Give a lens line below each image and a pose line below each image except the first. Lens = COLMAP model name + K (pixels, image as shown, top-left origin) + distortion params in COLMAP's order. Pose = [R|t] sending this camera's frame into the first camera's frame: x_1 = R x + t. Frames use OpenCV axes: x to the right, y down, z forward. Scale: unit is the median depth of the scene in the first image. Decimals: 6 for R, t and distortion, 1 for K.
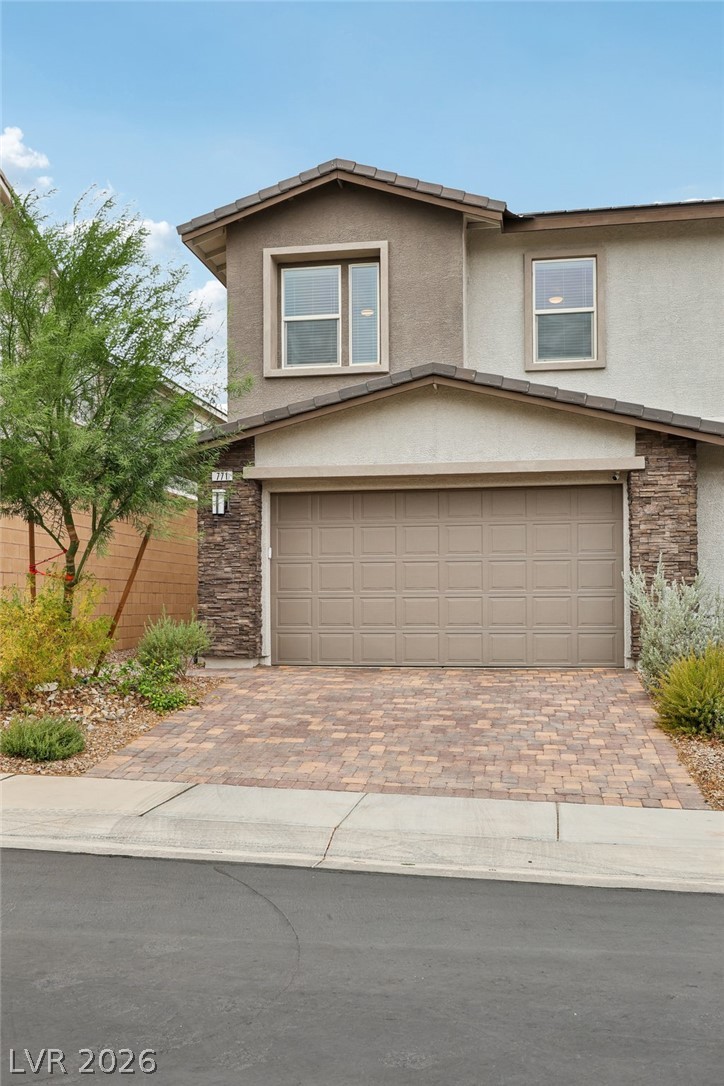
lens RADIAL K [[1061.5, 0, 345.4], [0, 1061.5, 539.7], [0, 0, 1]] dist [-0.002947, -0.018679]
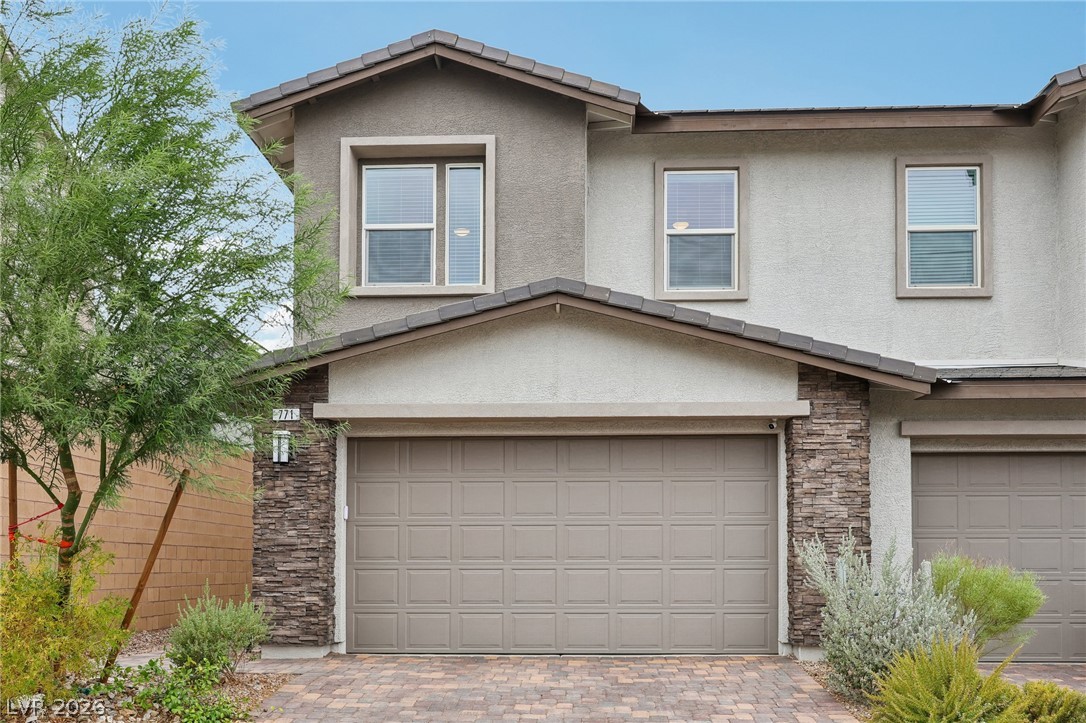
lens RADIAL K [[1031.7, 0, 544.6], [0, 1031.7, 507.1], [0, 0, 1]] dist [-0.014659, 0.006679]
pose [[0.990759, 0.011142, 0.135175, -0.028968], [-0.011603, 0.999929, 0.002626, 0.004741], [-0.135136, -0.004170, 0.990818, 0.218230]]
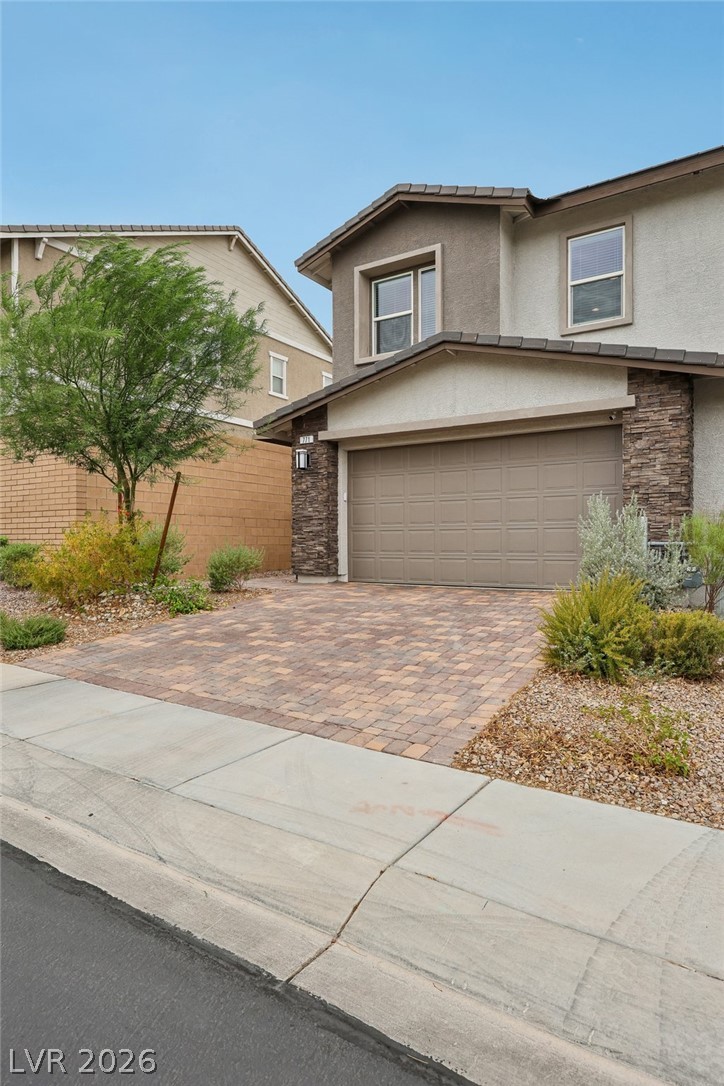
lens RADIAL K [[644.1, 0, 355.8], [0, 644.1, 526.8], [0, 0, 1]] dist [-0.006456, 0.000511]
pose [[0.917529, -0.007191, -0.397603, 0.265412], [0.021631, 0.999259, 0.031845, 0.025506], [0.397079, -0.037820, 0.917005, 0.278887]]
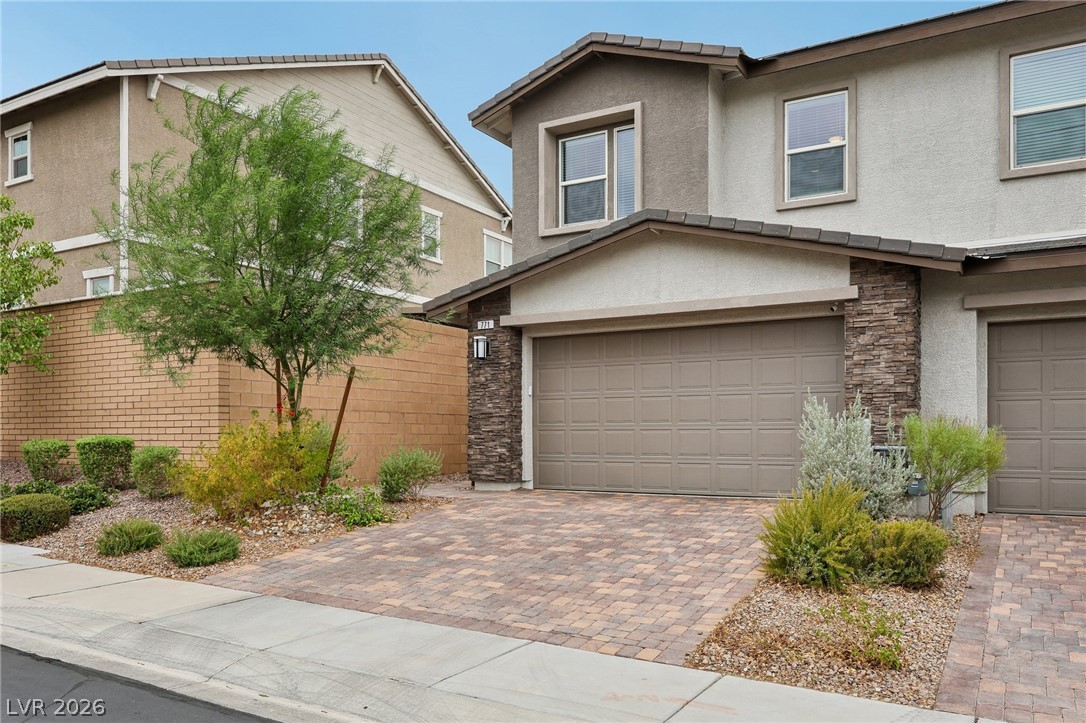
lens RADIAL K [[845.9, 0, 546.1], [0, 845.9, 399.4], [0, 0, 1]] dist [0.033068, -0.059087]
pose [[0.936196, -0.011388, -0.351294, 0.271370], [0.017934, 0.999721, 0.015388, 0.008537], [0.351021, -0.020706, 0.936139, 0.159006]]
